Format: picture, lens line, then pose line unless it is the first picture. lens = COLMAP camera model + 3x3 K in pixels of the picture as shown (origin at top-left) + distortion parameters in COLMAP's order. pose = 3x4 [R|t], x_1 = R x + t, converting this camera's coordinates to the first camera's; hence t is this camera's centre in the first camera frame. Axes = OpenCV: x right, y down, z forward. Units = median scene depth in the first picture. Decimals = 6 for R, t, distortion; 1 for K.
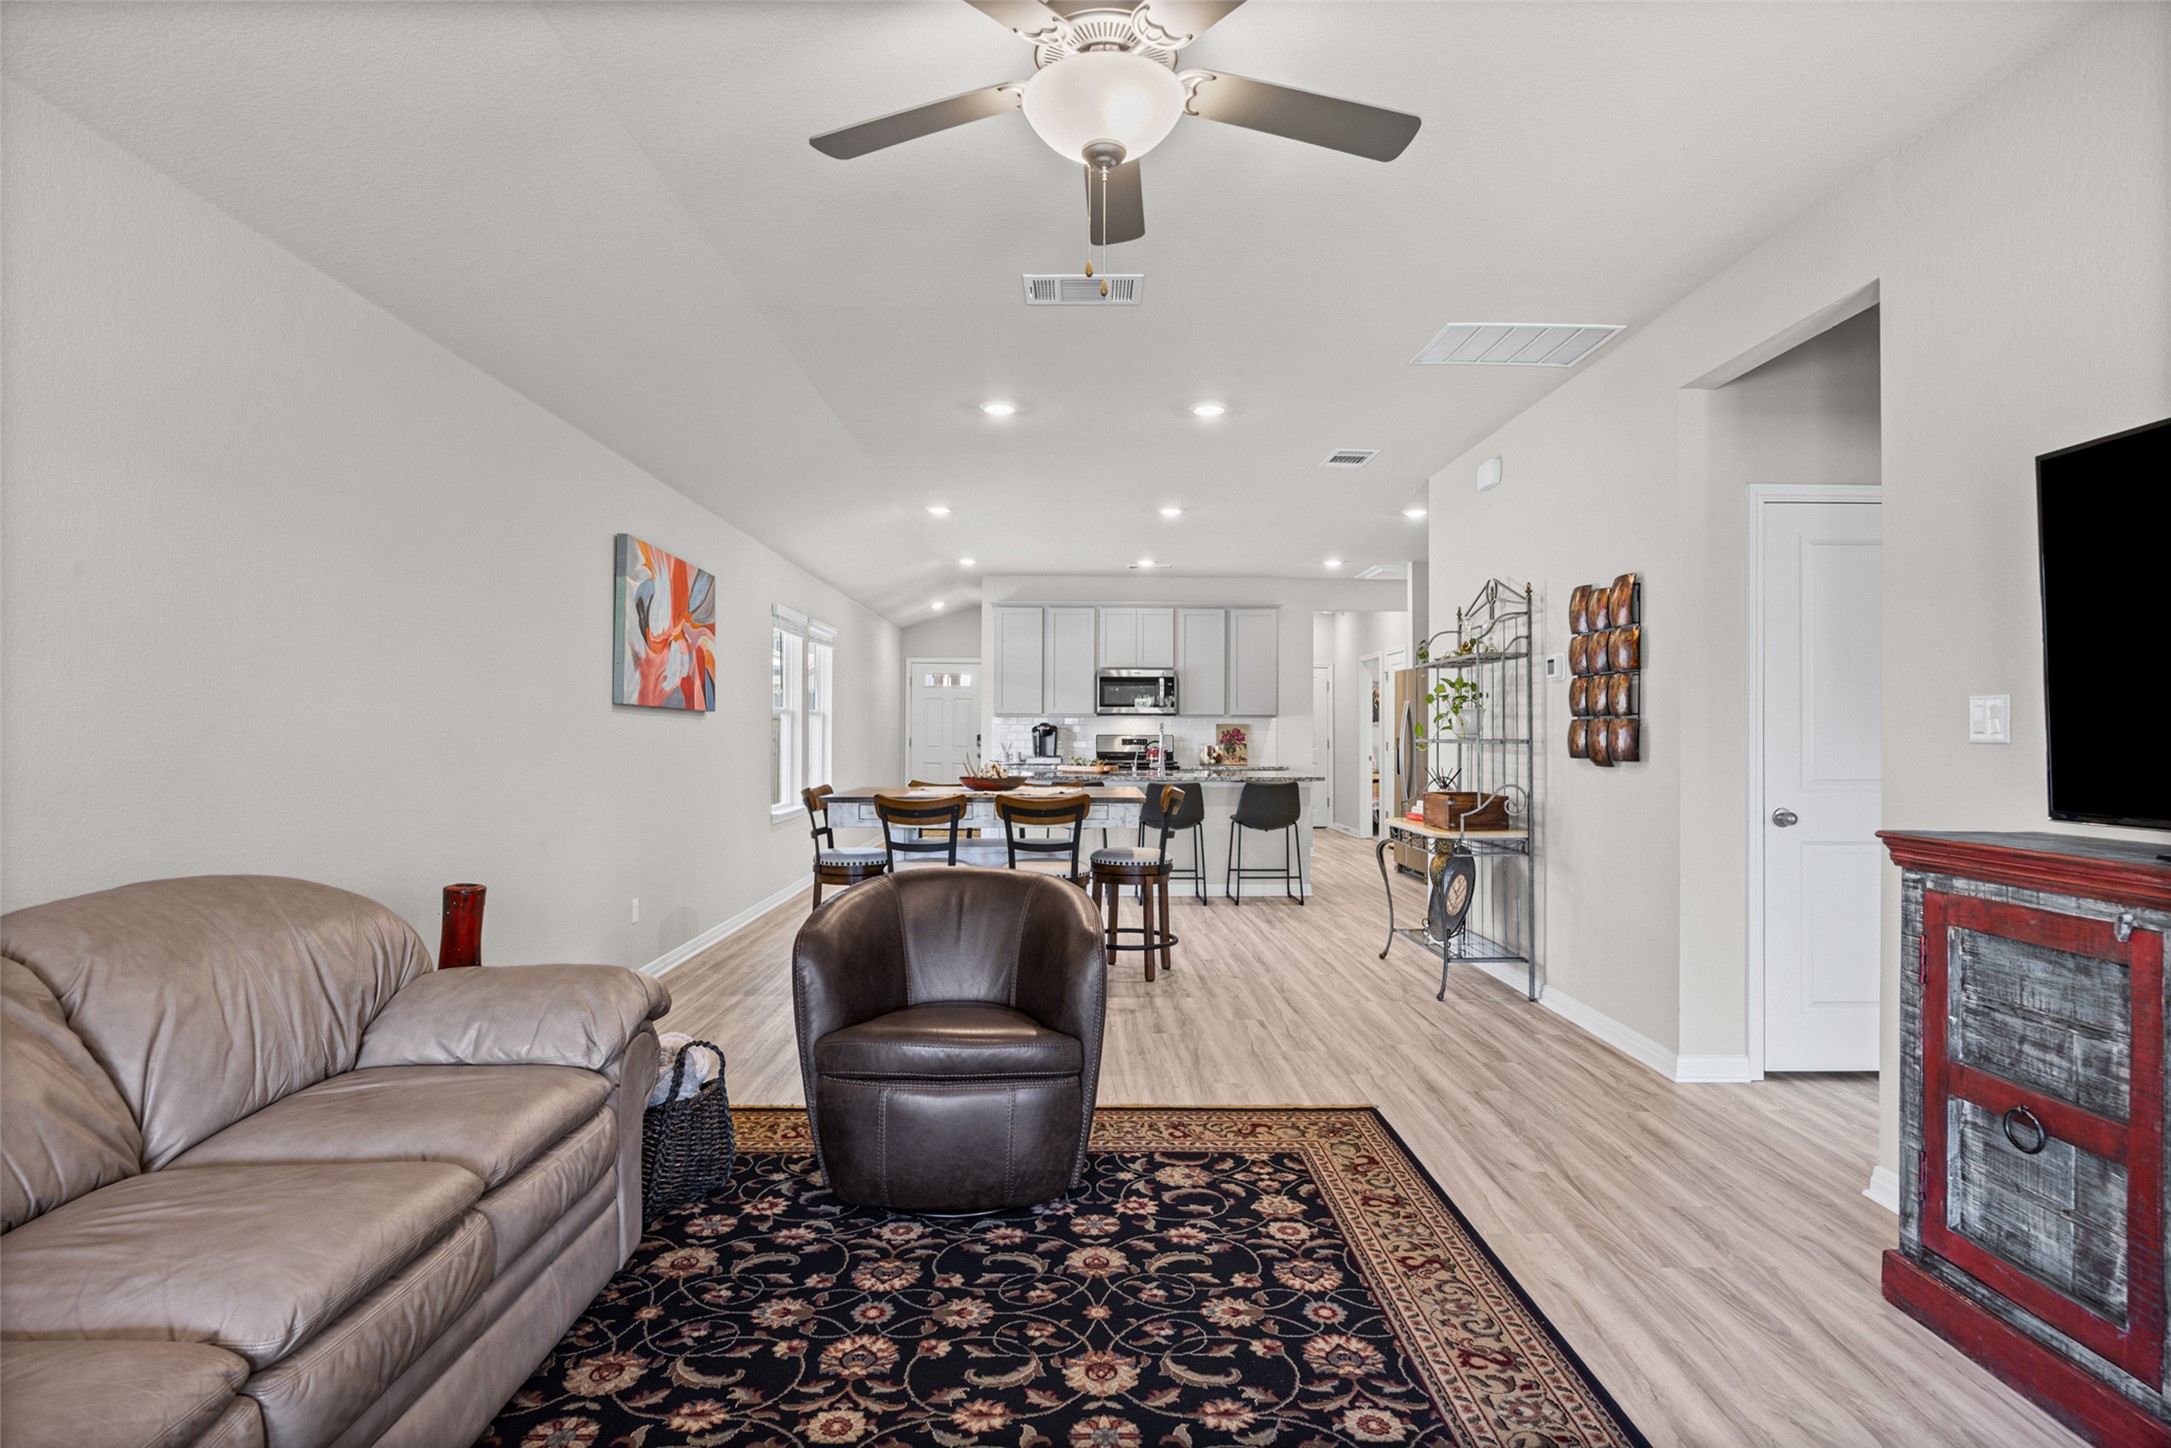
lens RADIAL K [[1142.8, 0, 1078.6], [0, 1142.8, 691.7], [0, 0, 1]] dist [0.002423, -0.000045]
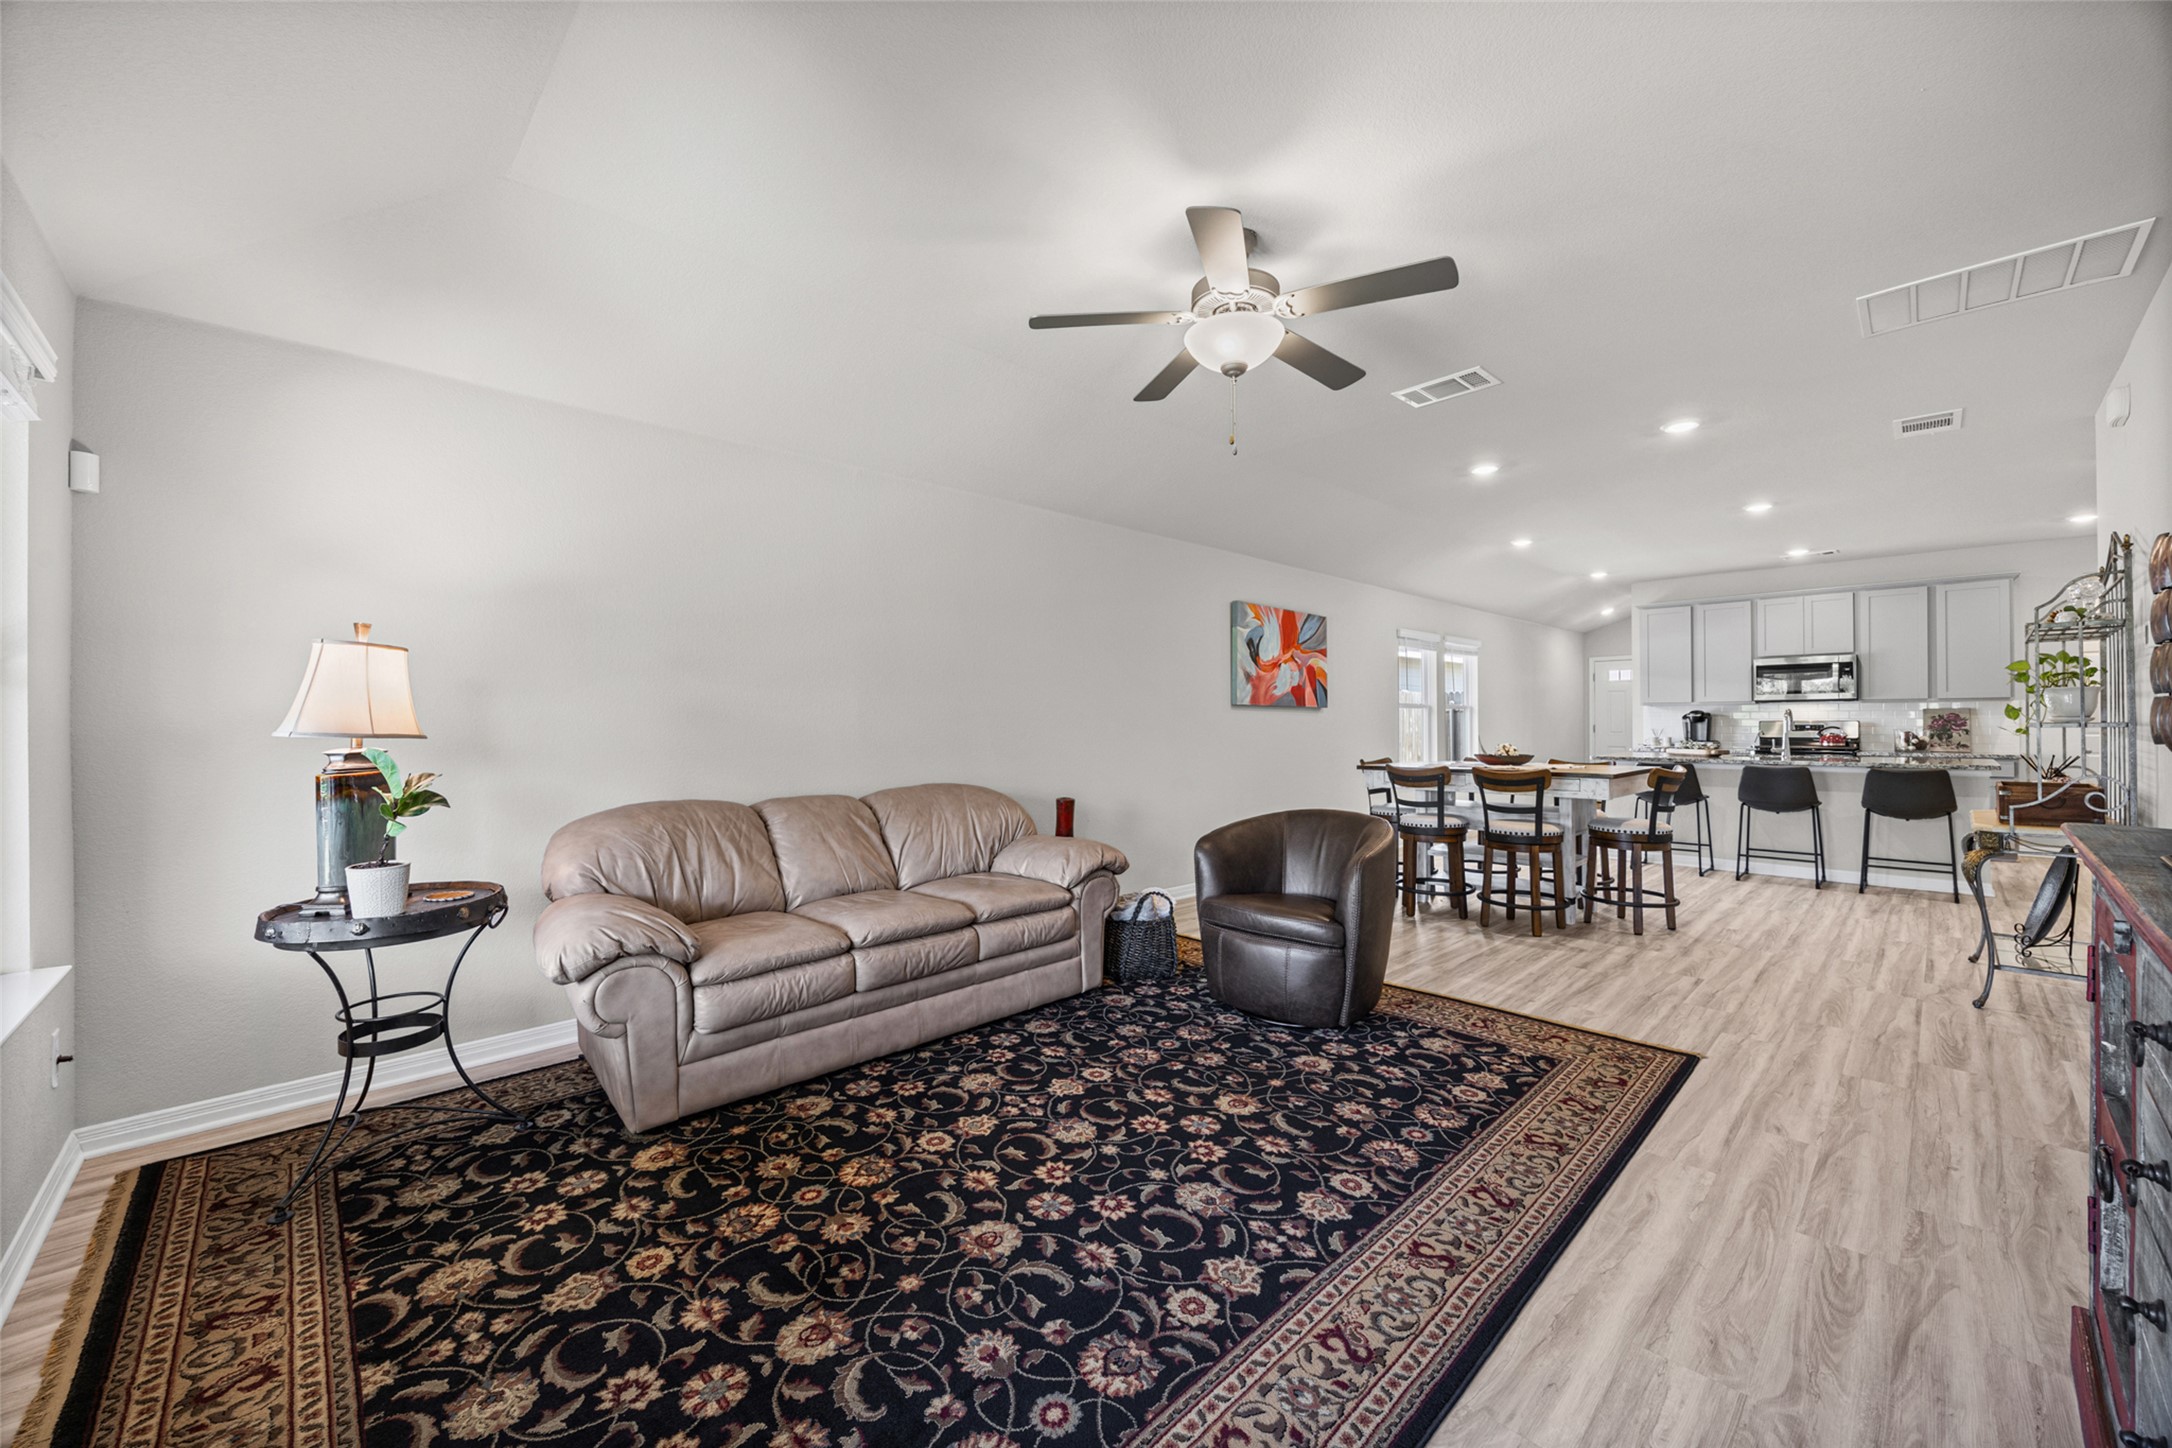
lens RADIAL K [[834.5, 0, 1049.9], [0, 834.5, 718.2], [0, 0, 1]] dist [0.000854, 0.000300]
pose [[0.665015, -0.009062, -0.746775, 0.349441], [0.033111, 0.999301, 0.017359, 0.000371], [0.746096, -0.036270, 0.664850, 0.001822]]
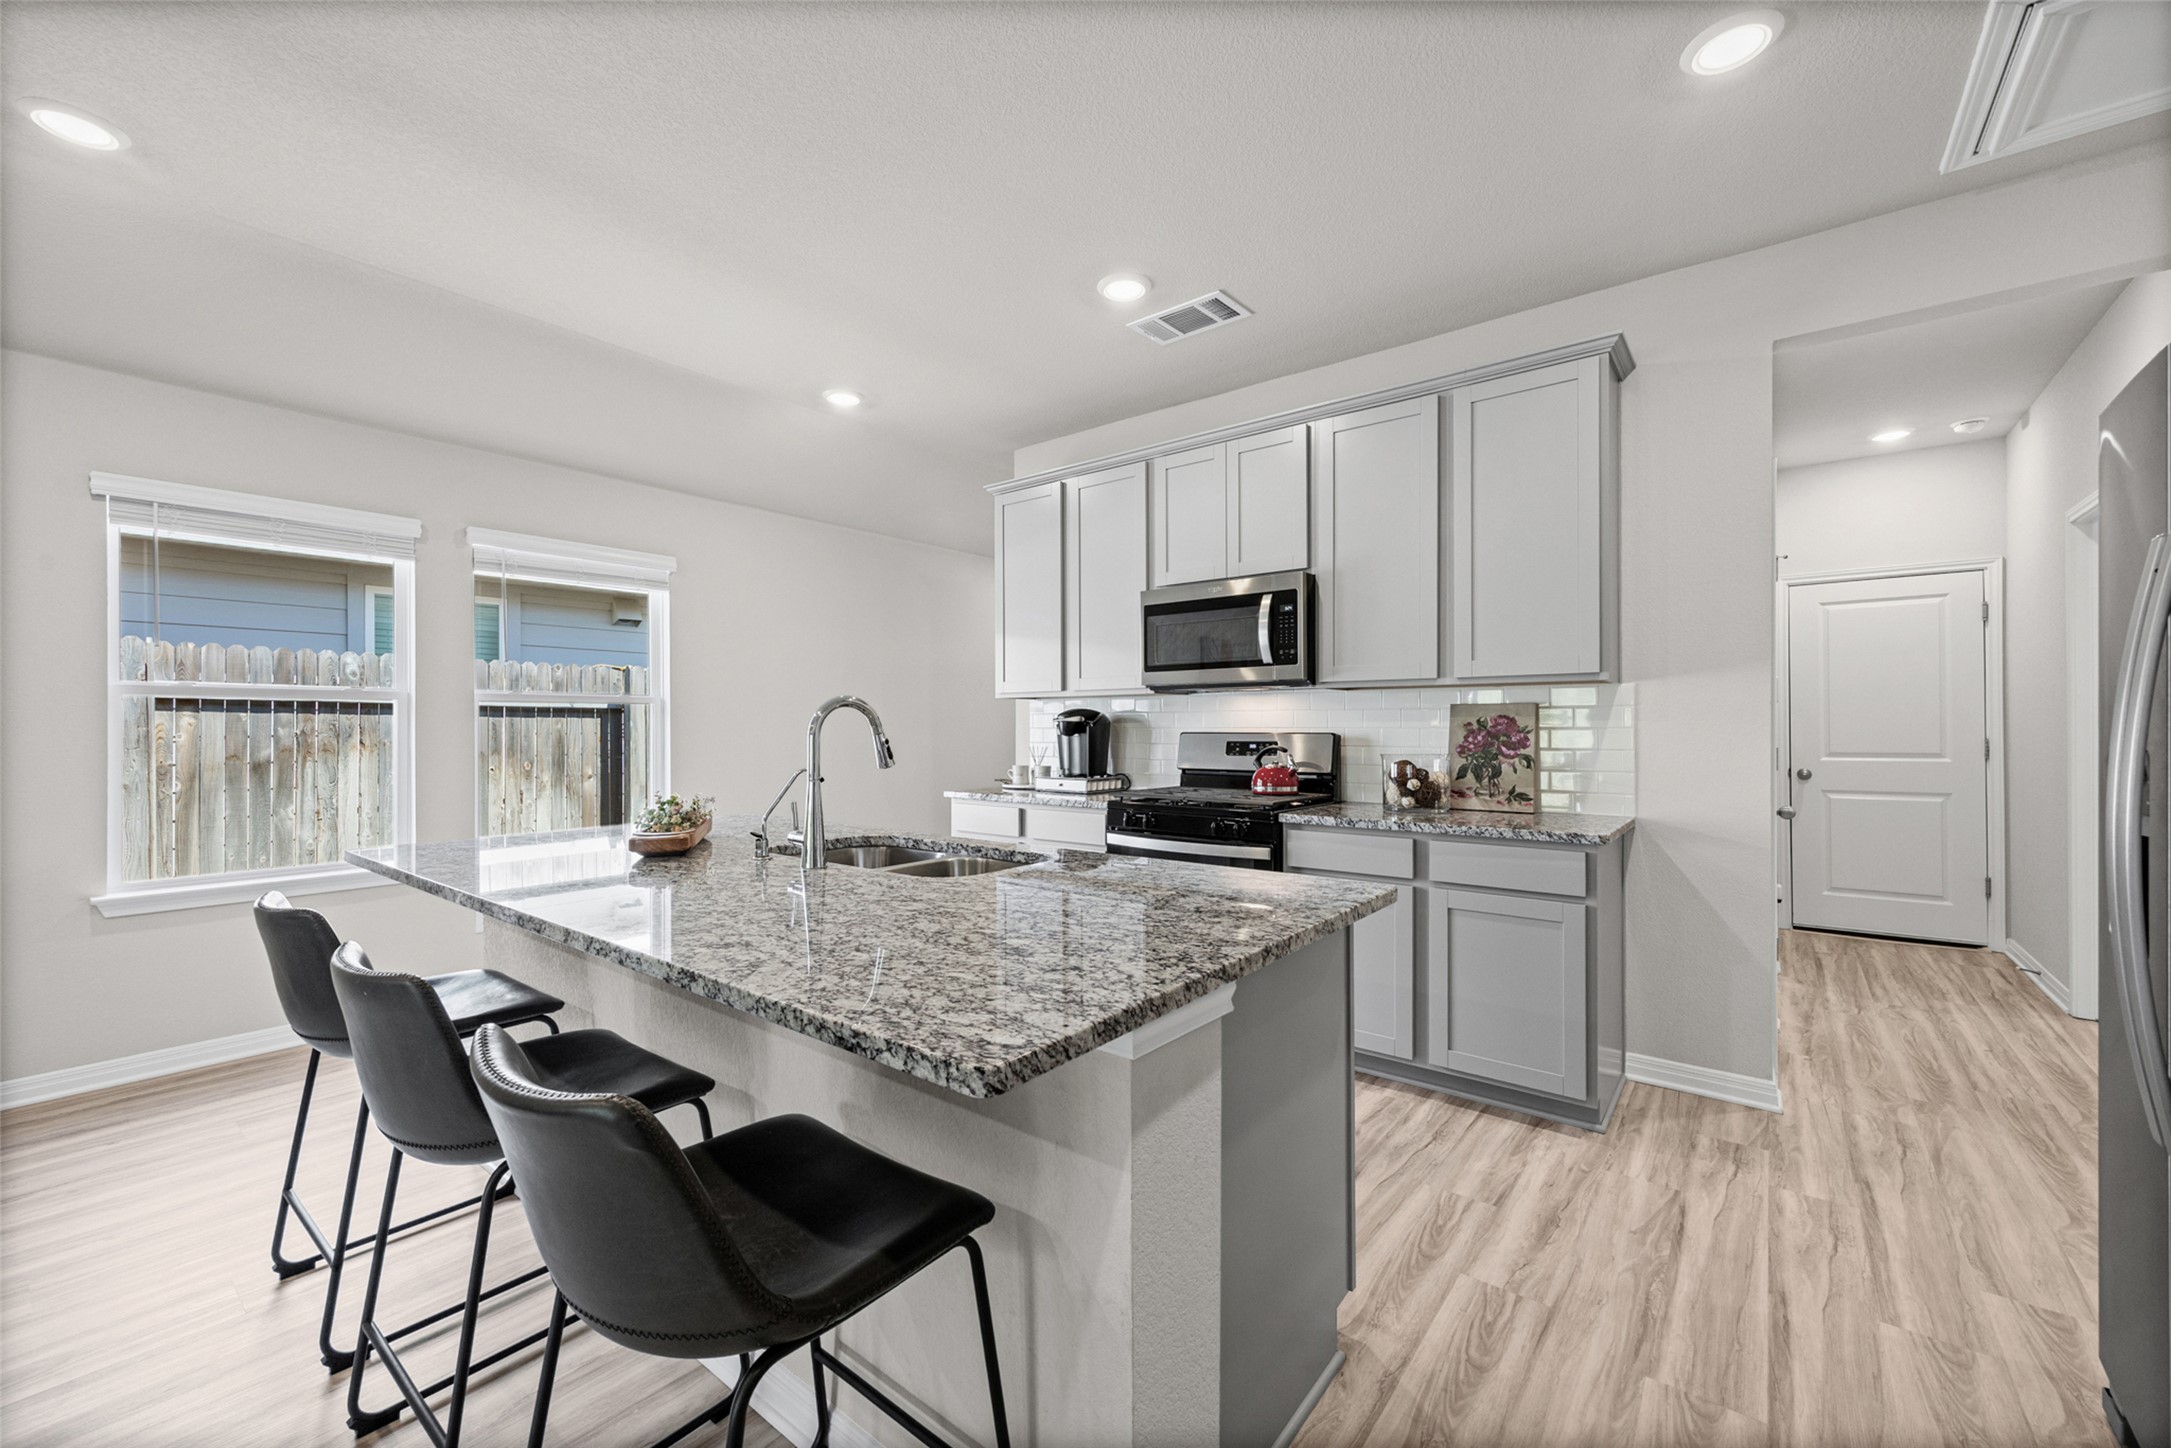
lens RADIAL K [[828.7, 0, 1080.9], [0, 828.7, 731.3], [0, 0, 1]] dist [-0.000113, 0.000140]
pose [[0.760139, 0.001448, -0.649759, 0.470489], [0.031144, 0.998767, 0.038661, 0.051281], [0.649014, -0.049623, 0.759156, 1.606266]]
